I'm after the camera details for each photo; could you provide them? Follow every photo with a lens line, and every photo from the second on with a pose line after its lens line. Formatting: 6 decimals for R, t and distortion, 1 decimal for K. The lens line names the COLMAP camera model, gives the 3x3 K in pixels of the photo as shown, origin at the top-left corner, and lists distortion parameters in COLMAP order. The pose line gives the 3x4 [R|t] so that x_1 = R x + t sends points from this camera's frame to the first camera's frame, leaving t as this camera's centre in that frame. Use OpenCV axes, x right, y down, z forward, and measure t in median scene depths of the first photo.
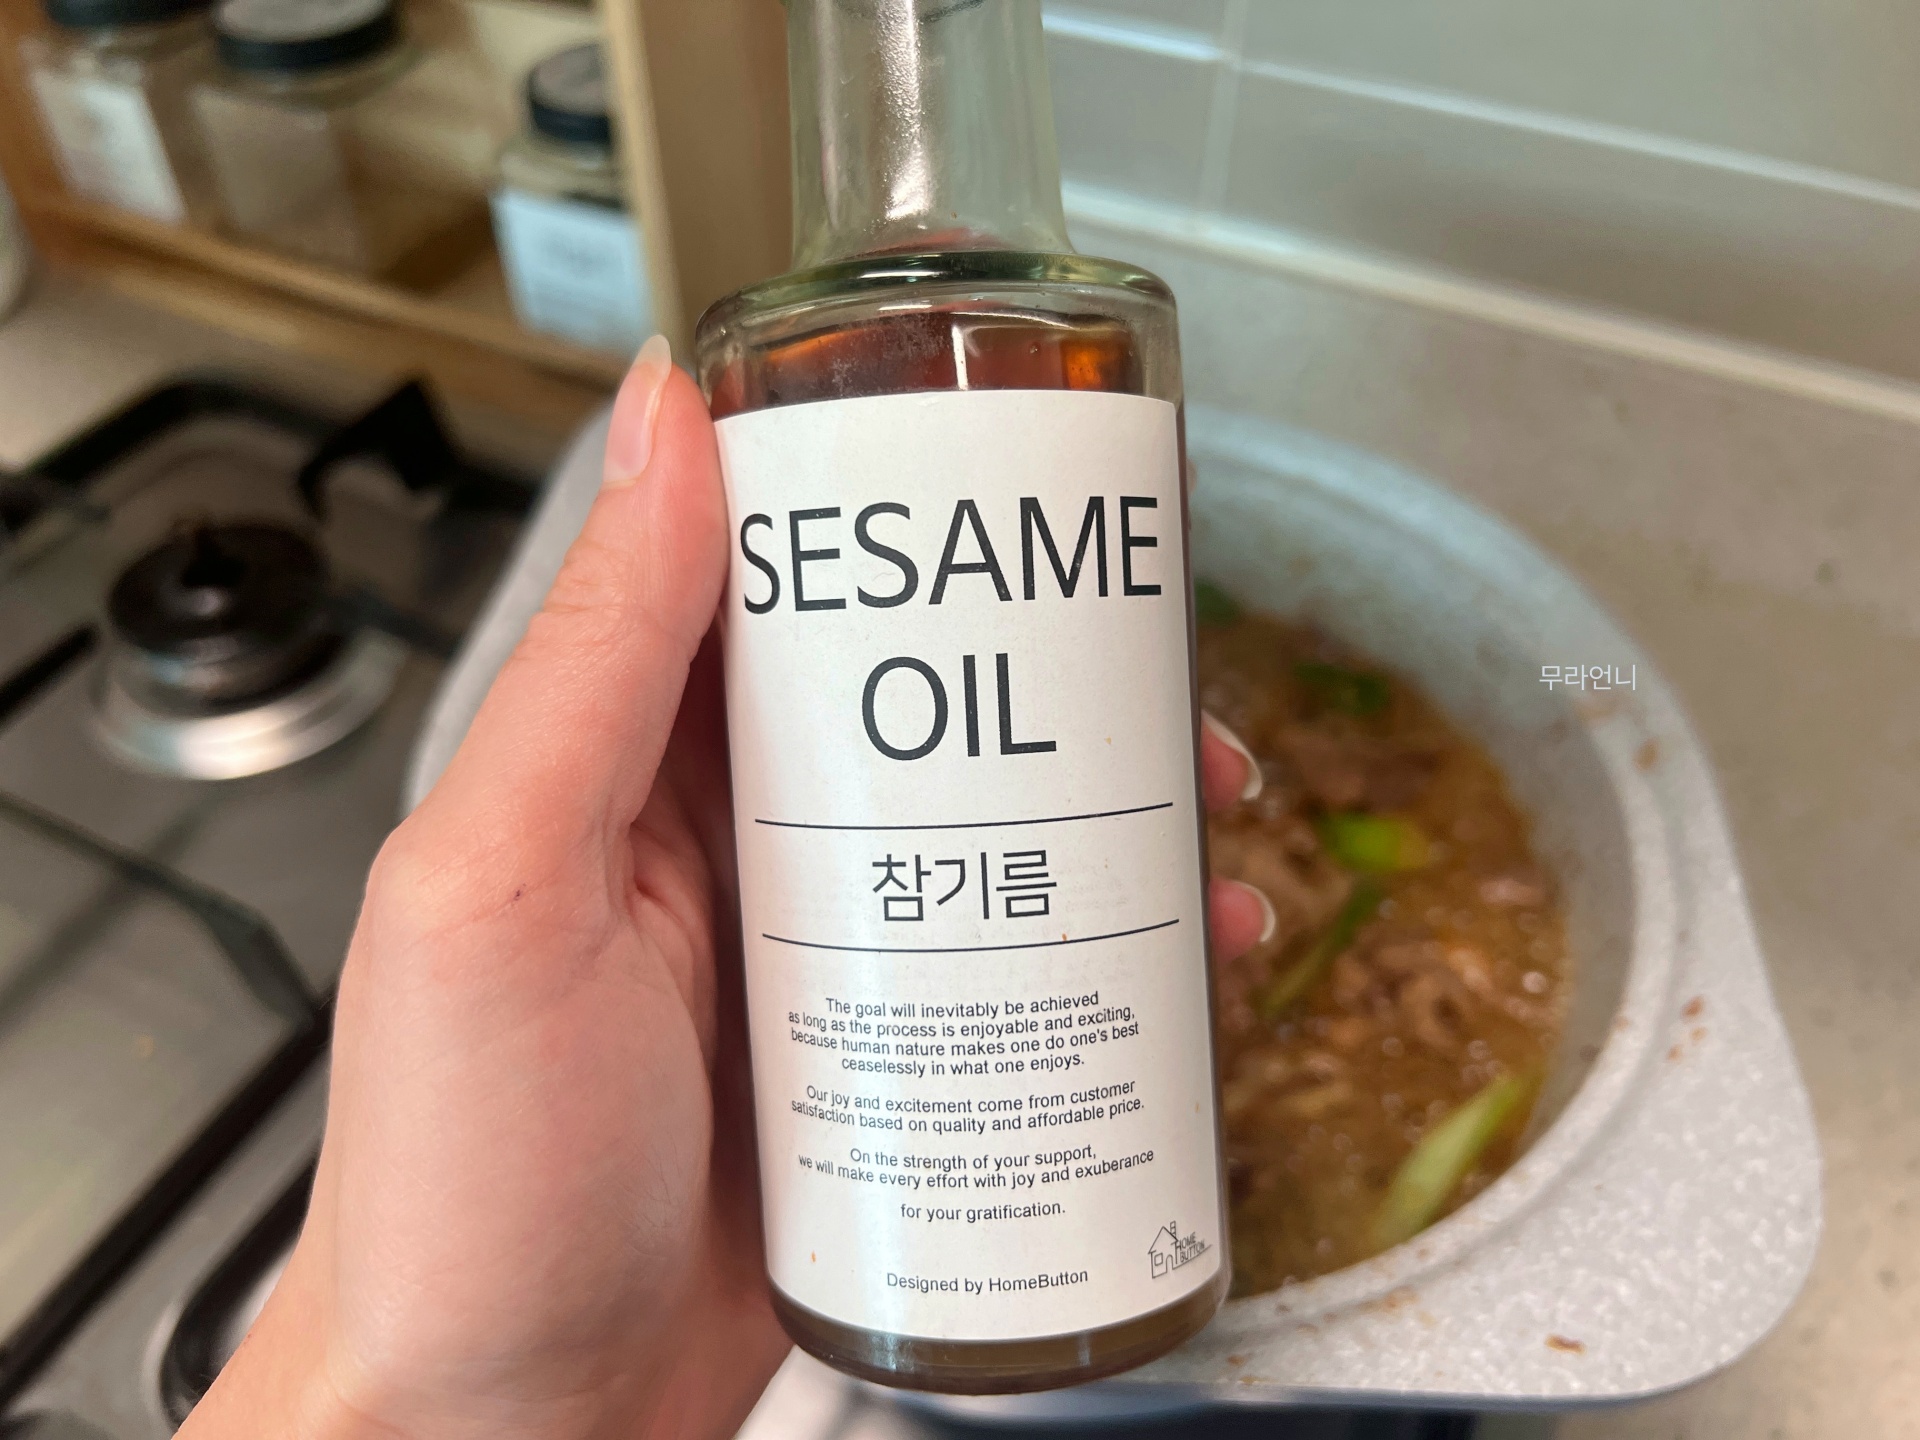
lens RADIAL K [[1492.1, 0, 960.0], [0, 1492.1, 720.0], [0, 0, 1]] dist [0.000812, 0.009345]
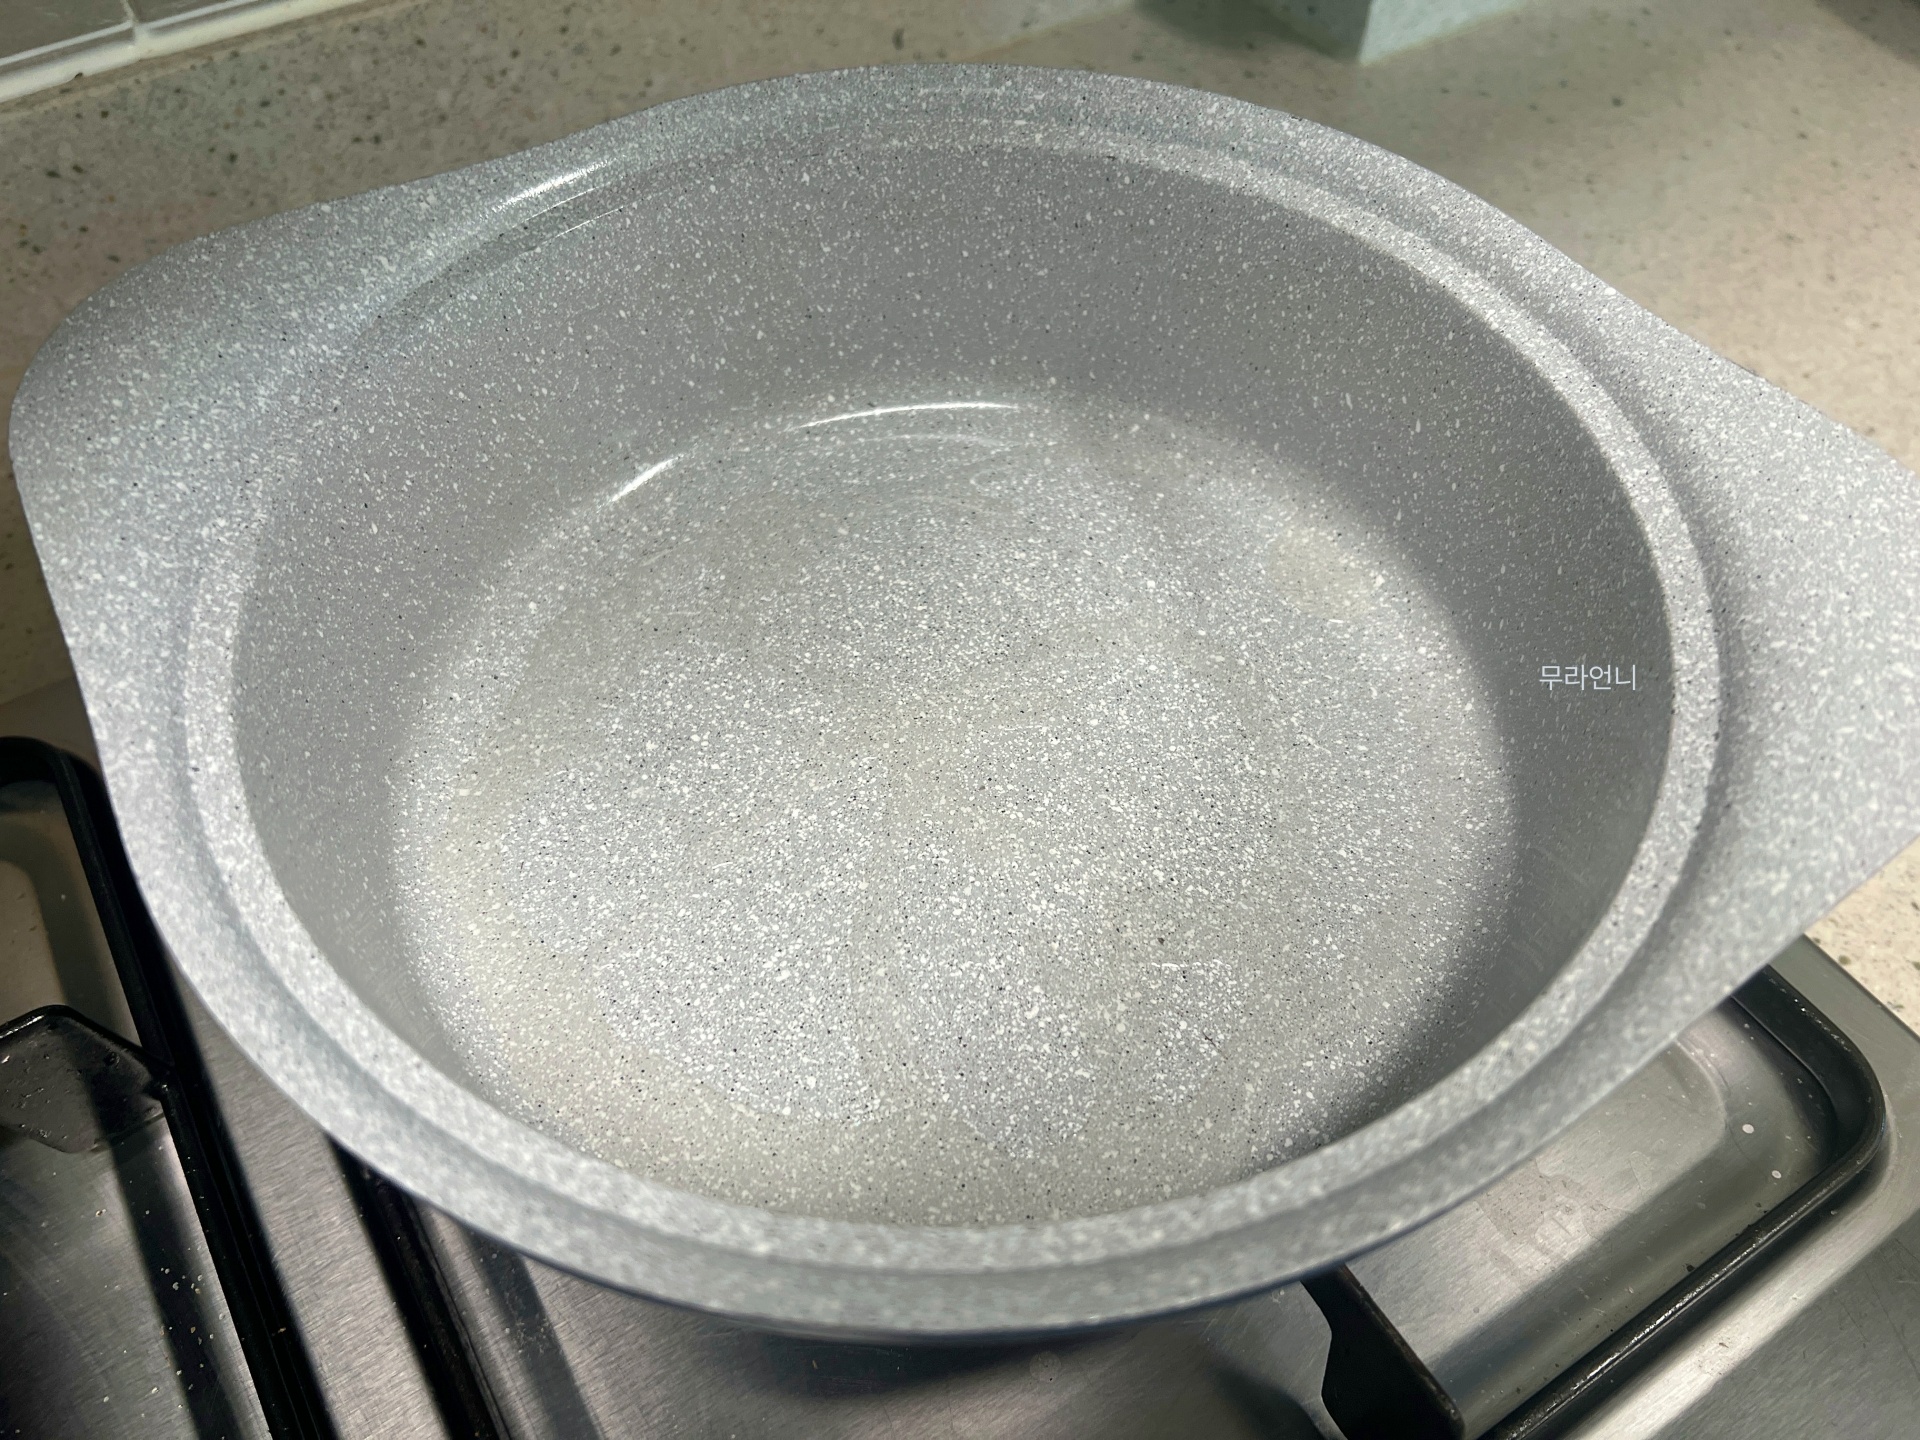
lens RADIAL K [[1488.6, 0, 955.7], [0, 1488.6, 717.9], [0, 0, 1]] dist [0.008432, 0.008041]
pose [[0.766081, -0.514461, 0.385292, -0.383776], [0.452694, 0.857414, 0.244766, -0.096120], [-0.456277, -0.013091, 0.889742, 0.405115]]
